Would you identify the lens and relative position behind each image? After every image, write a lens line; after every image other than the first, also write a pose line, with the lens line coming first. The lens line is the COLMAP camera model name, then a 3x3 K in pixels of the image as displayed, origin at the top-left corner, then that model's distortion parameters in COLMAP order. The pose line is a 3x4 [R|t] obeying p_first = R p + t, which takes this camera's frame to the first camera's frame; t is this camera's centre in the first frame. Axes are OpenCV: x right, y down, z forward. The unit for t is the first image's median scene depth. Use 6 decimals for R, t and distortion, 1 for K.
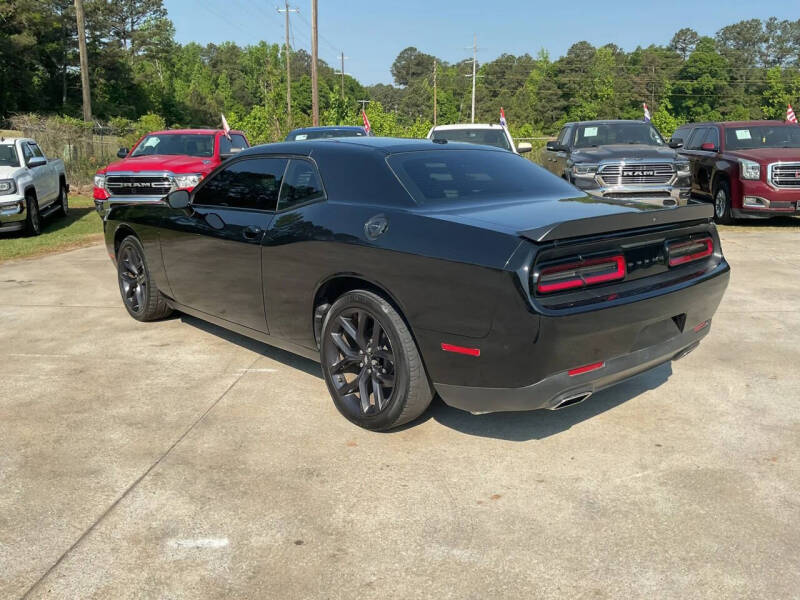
lens RADIAL K [[667.3, 0, 400.1], [0, 667.3, 299.6], [0, 0, 1]] dist [0.057325, -0.109110]
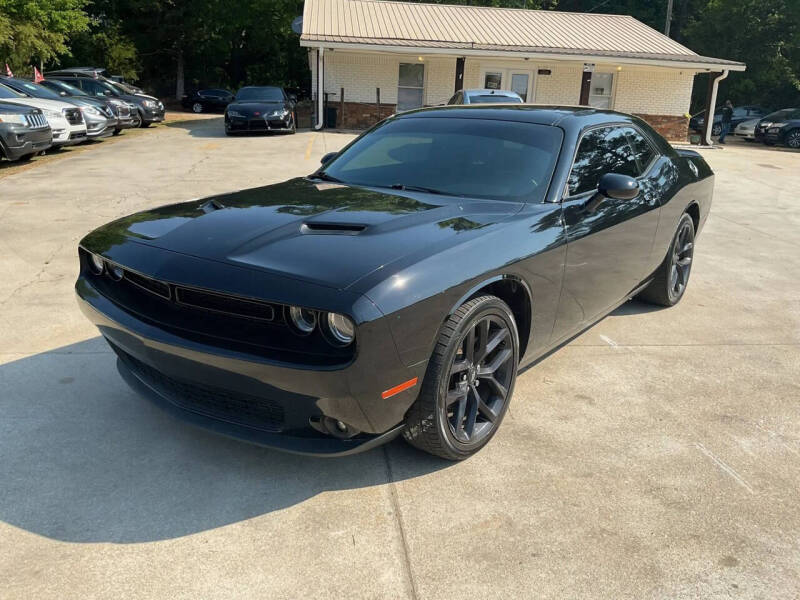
lens RADIAL K [[667.3, 0, 401.0], [0, 667.3, 298.9], [0, 0, 1]] dist [0.057325, -0.109110]
pose [[-0.189271, -0.280216, 0.941093, -0.364980], [0.192051, 0.929341, 0.315342, -0.111811], [-0.962960, 0.240423, -0.122082, 0.475010]]
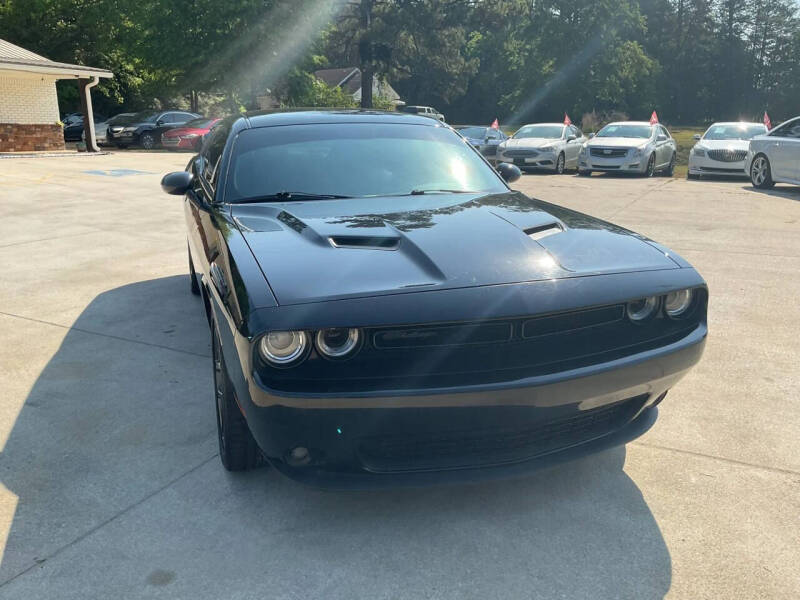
lens RADIAL K [[667.3, 0, 398.9], [0, 667.3, 301.4], [0, 0, 1]] dist [0.057325, -0.109110]
pose [[-0.919205, -0.100252, 0.380804, -0.197456], [0.090926, 0.886879, 0.452966, -0.150246], [-0.383138, 0.450993, -0.806108, 0.663263]]
